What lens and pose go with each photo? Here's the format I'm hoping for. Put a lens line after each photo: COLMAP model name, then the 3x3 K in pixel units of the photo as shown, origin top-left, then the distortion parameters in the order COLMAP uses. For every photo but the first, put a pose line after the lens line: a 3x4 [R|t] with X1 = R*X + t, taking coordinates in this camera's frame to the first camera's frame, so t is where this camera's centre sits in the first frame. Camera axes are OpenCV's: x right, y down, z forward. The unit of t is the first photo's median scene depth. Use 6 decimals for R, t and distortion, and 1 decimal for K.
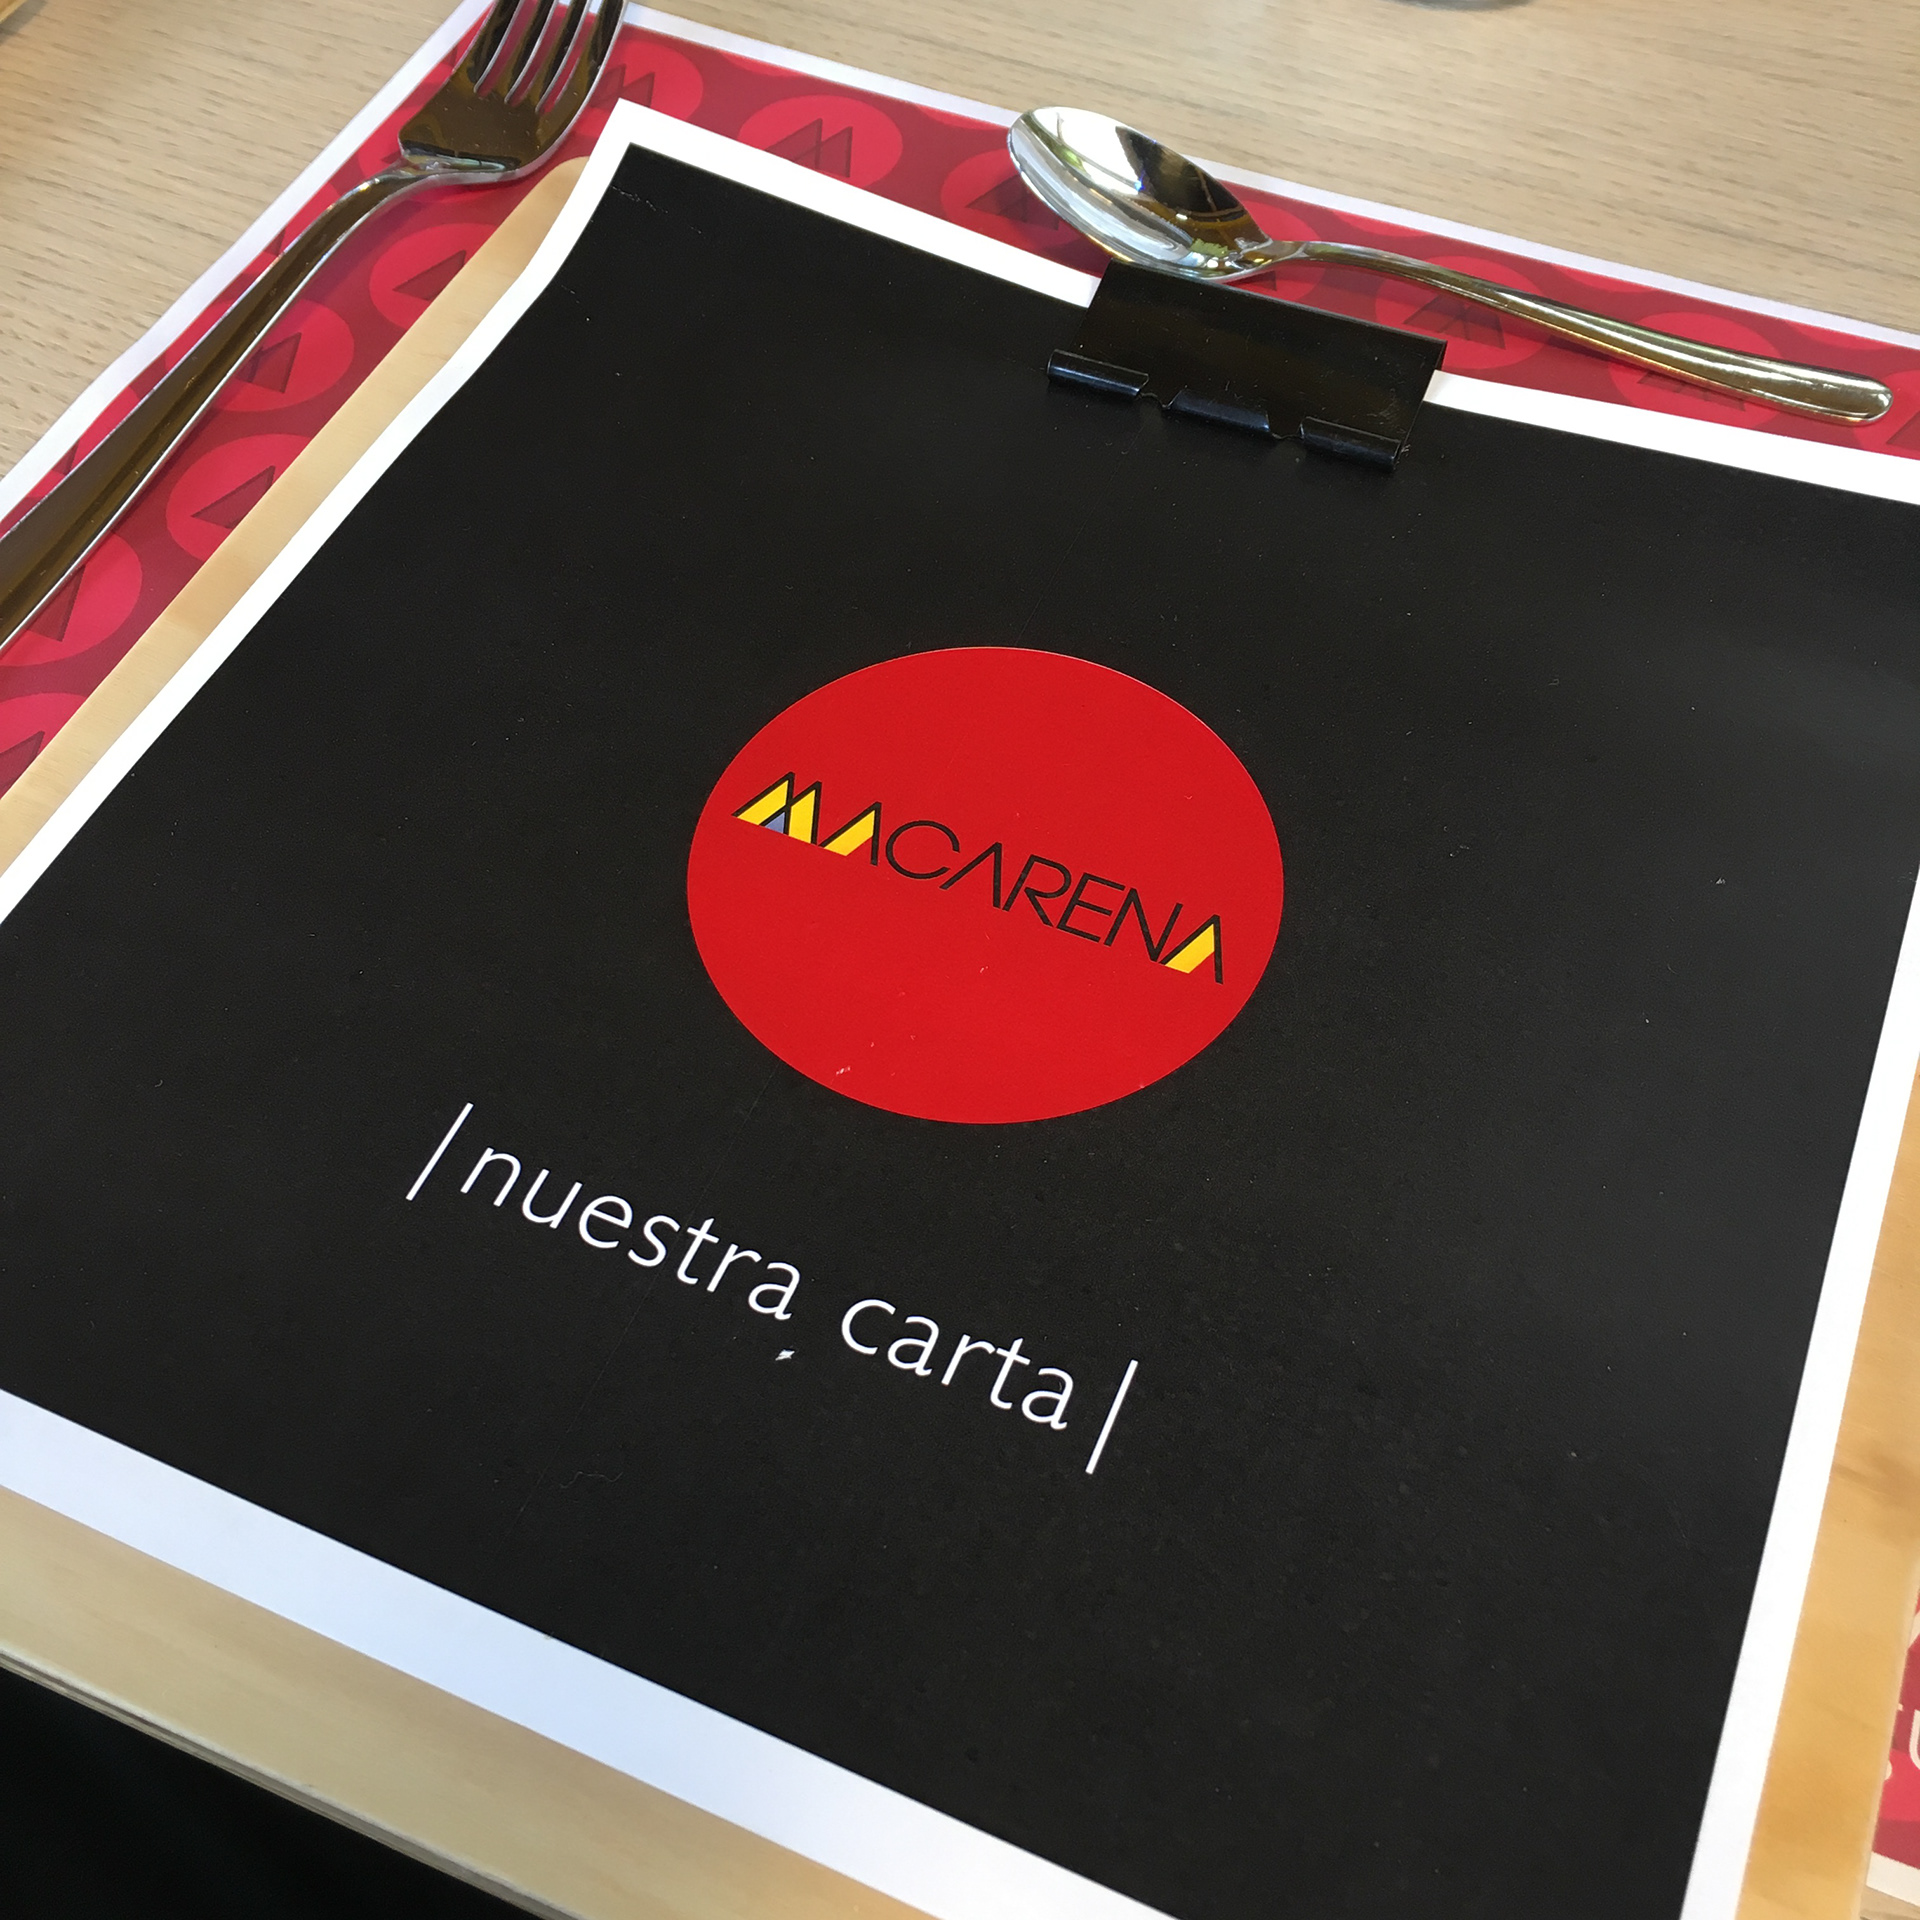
lens RADIAL K [[2197.1, 0, 960.0], [0, 2197.1, 960.0], [0, 0, 1]] dist [0.043472, -0.006726]
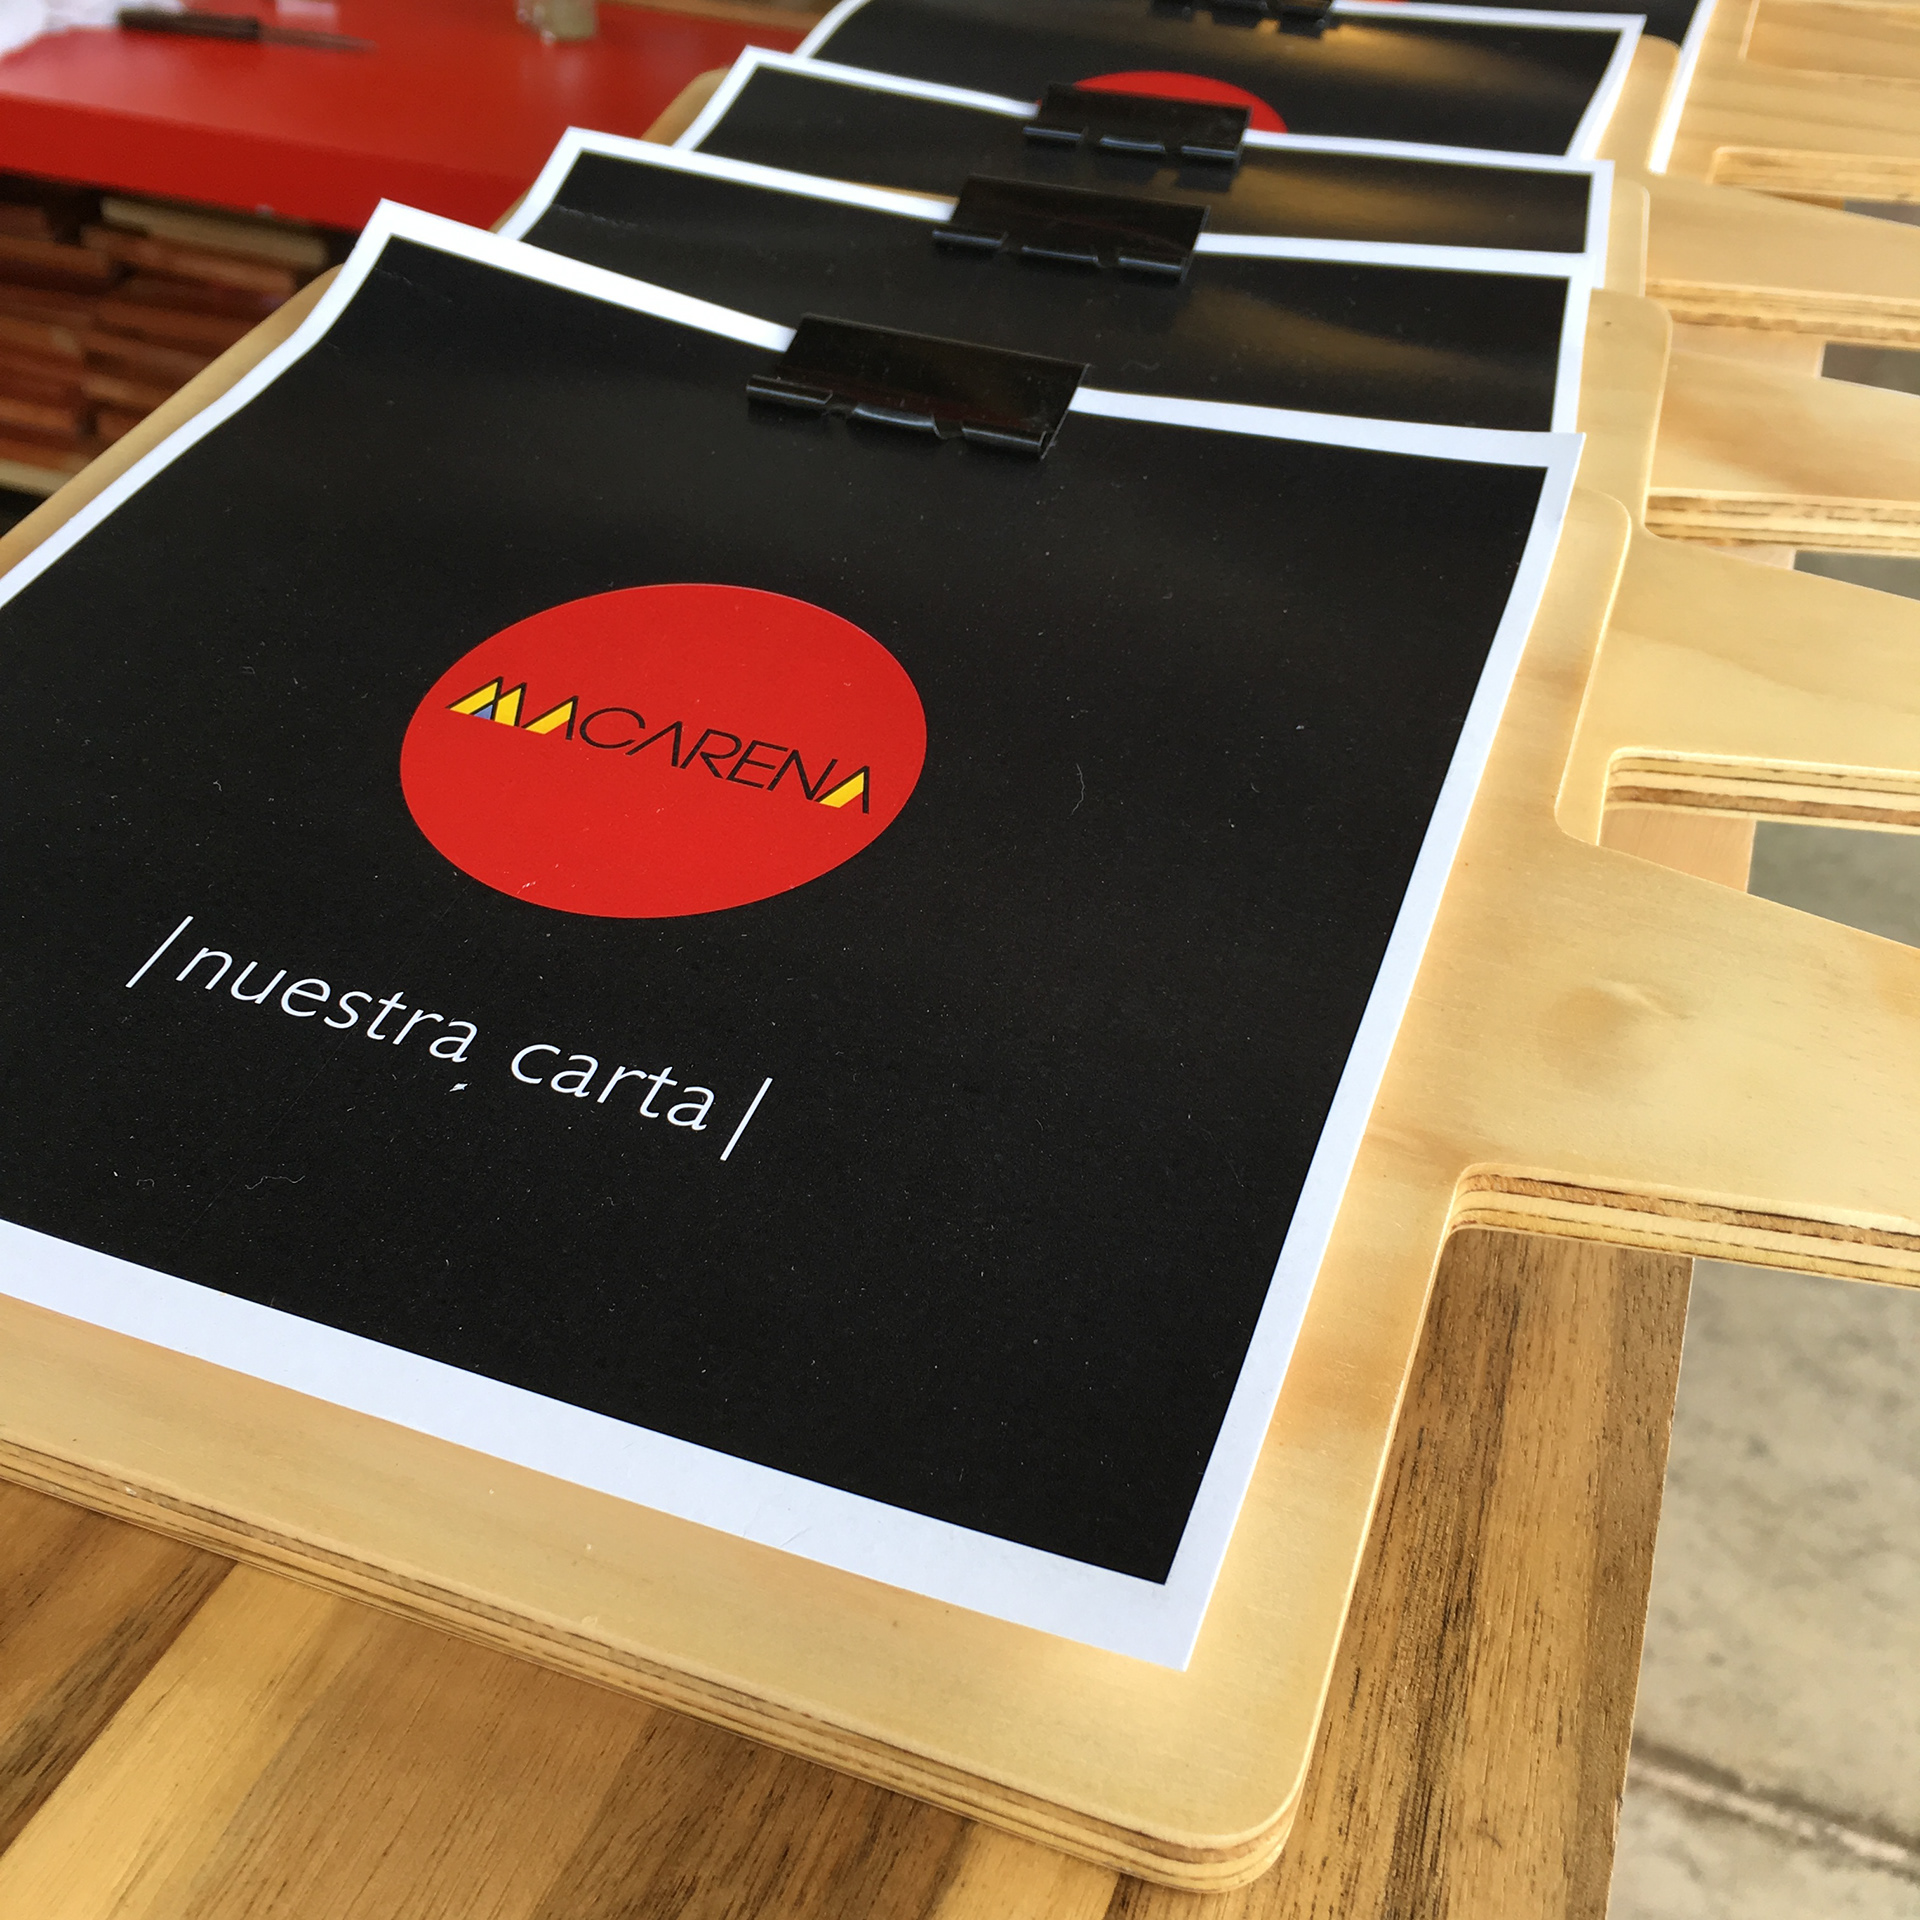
lens RADIAL K [[2197.1, 0, 960.0], [0, 2197.1, 960.0], [0, 0, 1]] dist [0.043472, -0.006726]
pose [[0.998713, -0.029814, 0.041029, 0.126089], [0.036623, 0.983579, -0.176724, 0.309659], [-0.035086, 0.177999, 0.983405, -0.120771]]
